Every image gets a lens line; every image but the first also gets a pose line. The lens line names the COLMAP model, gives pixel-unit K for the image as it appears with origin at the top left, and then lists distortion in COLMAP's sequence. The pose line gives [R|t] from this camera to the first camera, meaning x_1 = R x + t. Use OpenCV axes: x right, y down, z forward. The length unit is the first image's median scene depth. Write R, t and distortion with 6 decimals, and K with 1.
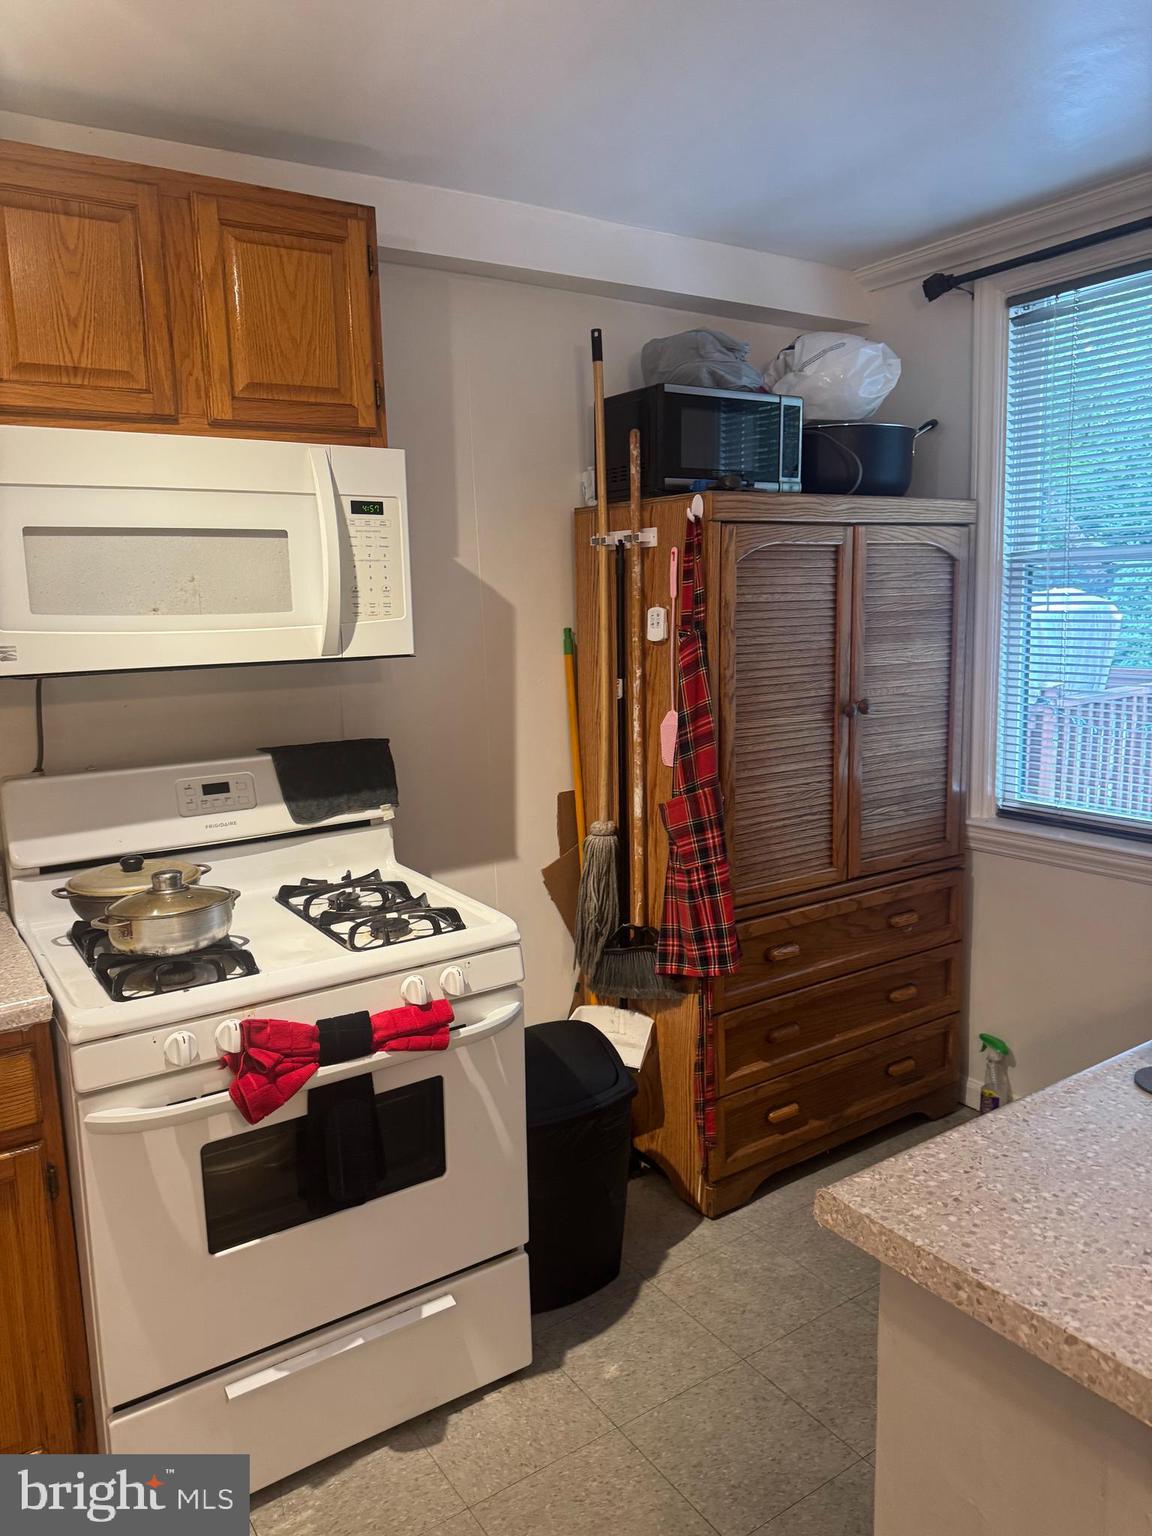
lens RADIAL K [[1092.0, 0, 574.6], [0, 1092.0, 765.5], [0, 0, 1]] dist [0.032375, -0.034488]
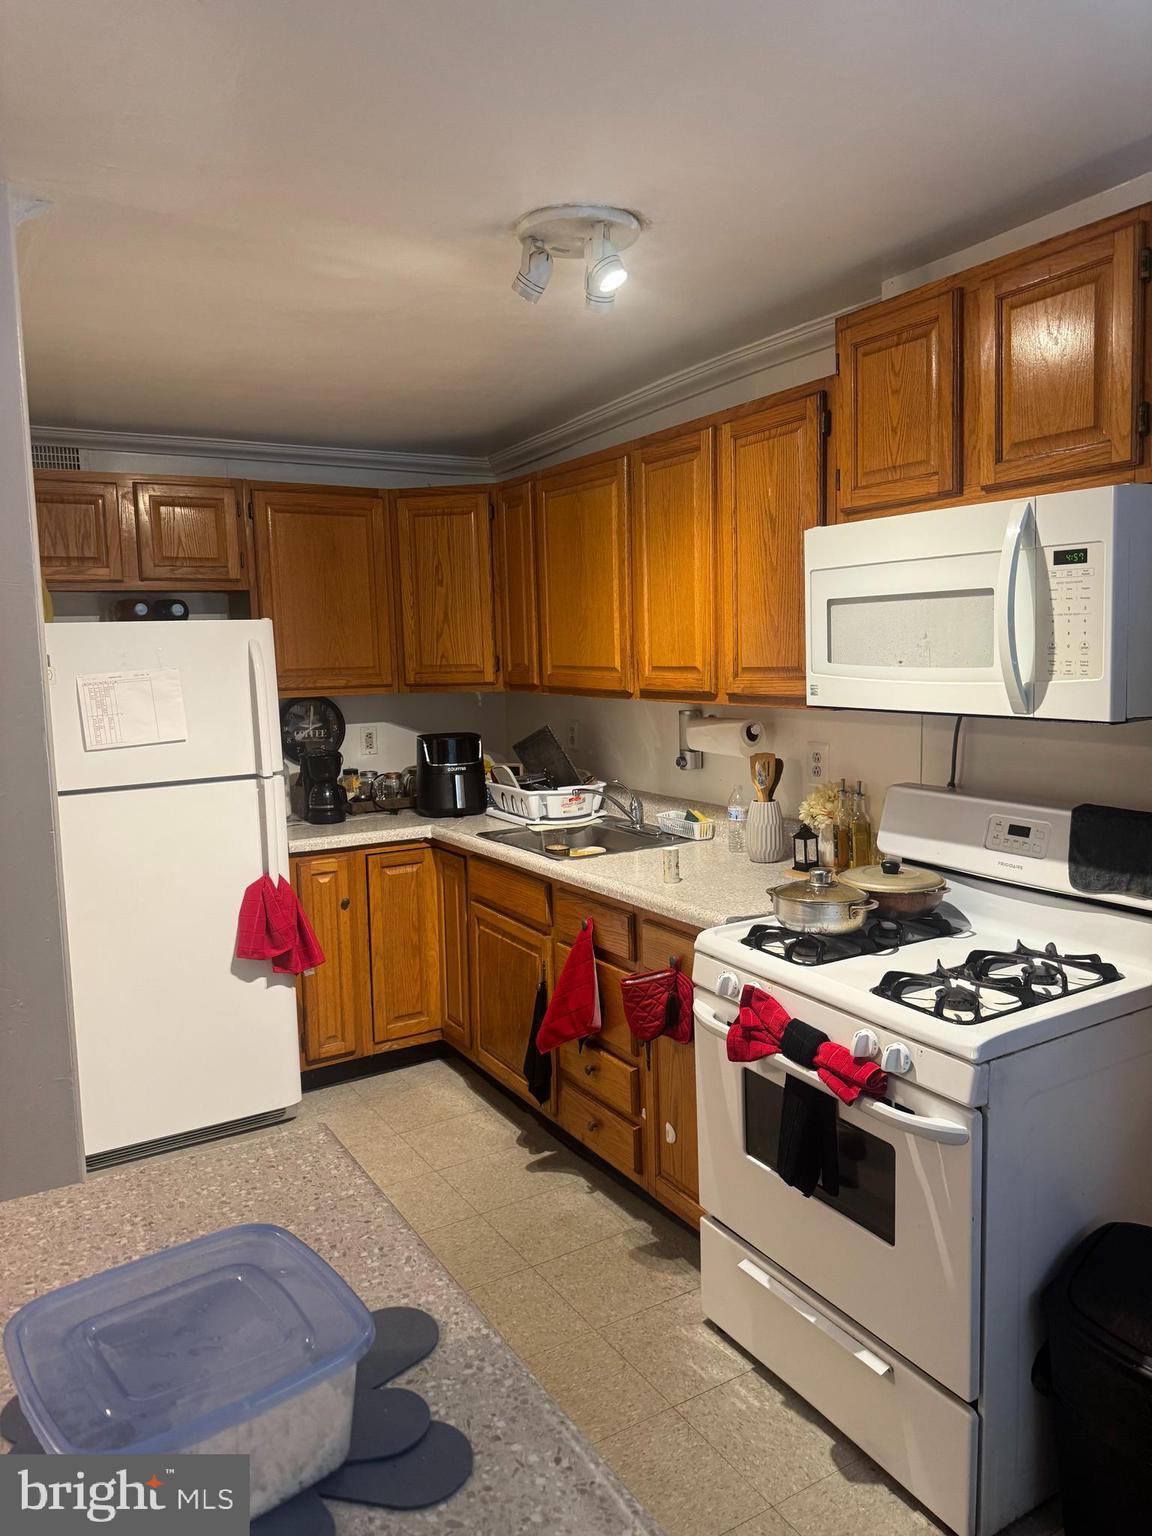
lens RADIAL K [[1092.0, 0, 576.6], [0, 1092.0, 767.5], [0, 0, 1]] dist [0.032375, -0.034488]
pose [[-0.062916, 0.142455, -0.987800, 0.762304], [-0.124208, 0.980948, 0.149378, -0.149968], [0.990260, 0.132091, -0.044023, 0.661193]]
